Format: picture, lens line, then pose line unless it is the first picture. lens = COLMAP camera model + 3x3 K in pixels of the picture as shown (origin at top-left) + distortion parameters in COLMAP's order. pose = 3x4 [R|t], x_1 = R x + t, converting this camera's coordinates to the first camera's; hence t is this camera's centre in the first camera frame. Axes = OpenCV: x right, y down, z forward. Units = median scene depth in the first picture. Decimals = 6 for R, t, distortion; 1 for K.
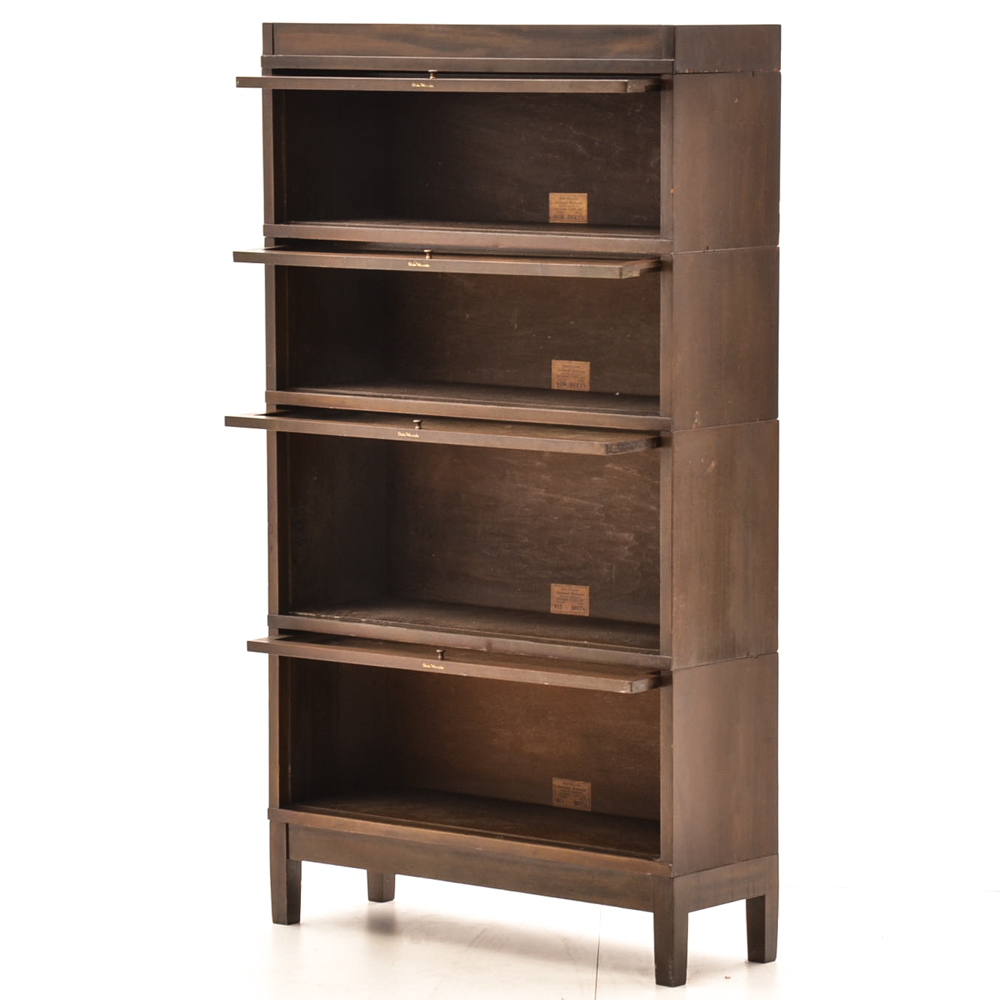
lens RADIAL K [[5093.6, 0, 500.0], [0, 5093.6, 500.0], [0, 0, 1]] dist [-1.938451, -3.729389]
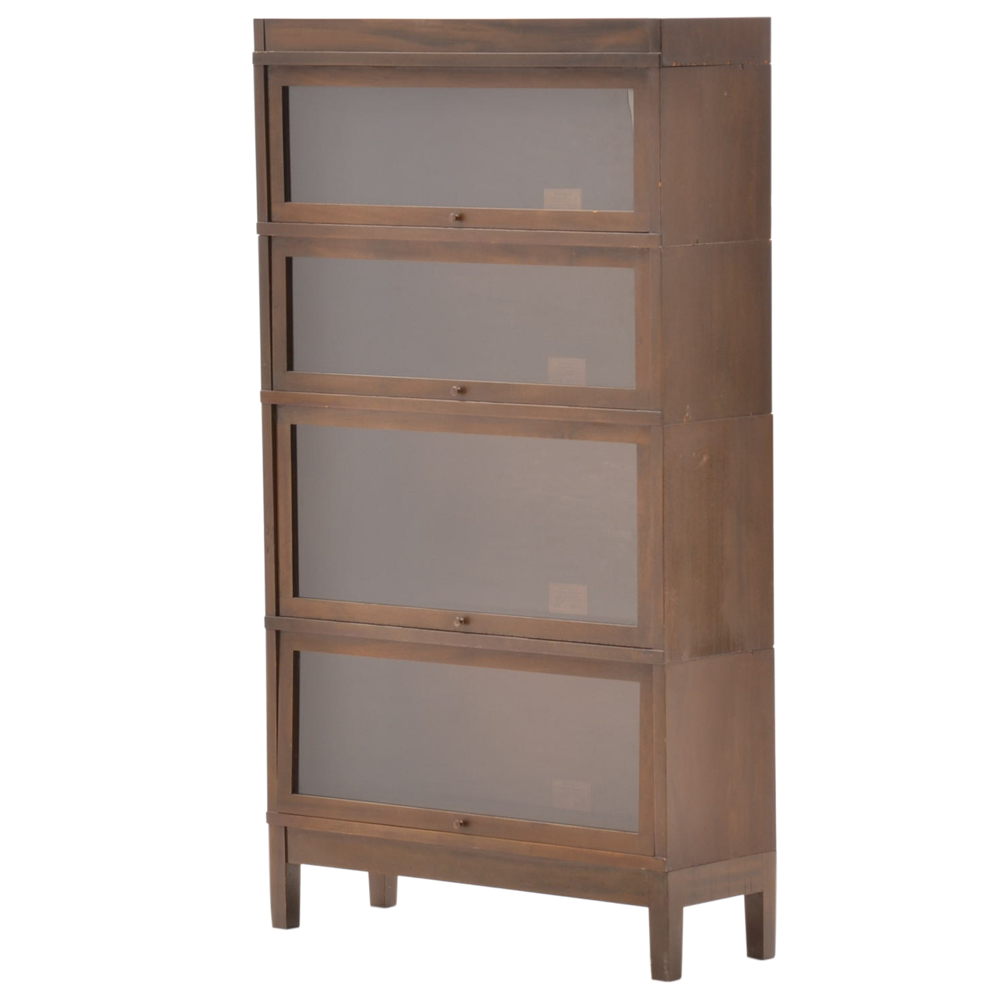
lens RADIAL K [[5769.9, 0, 464.5], [0, 5769.9, 468.9], [0, 0, 1]] dist [-2.340285, -27.045160]
pose [[0.999689, -0.007025, -0.023940, 0.021442], [0.006637, 0.999846, -0.016266, 0.012941], [0.024050, 0.016102, 0.999581, -0.129432]]
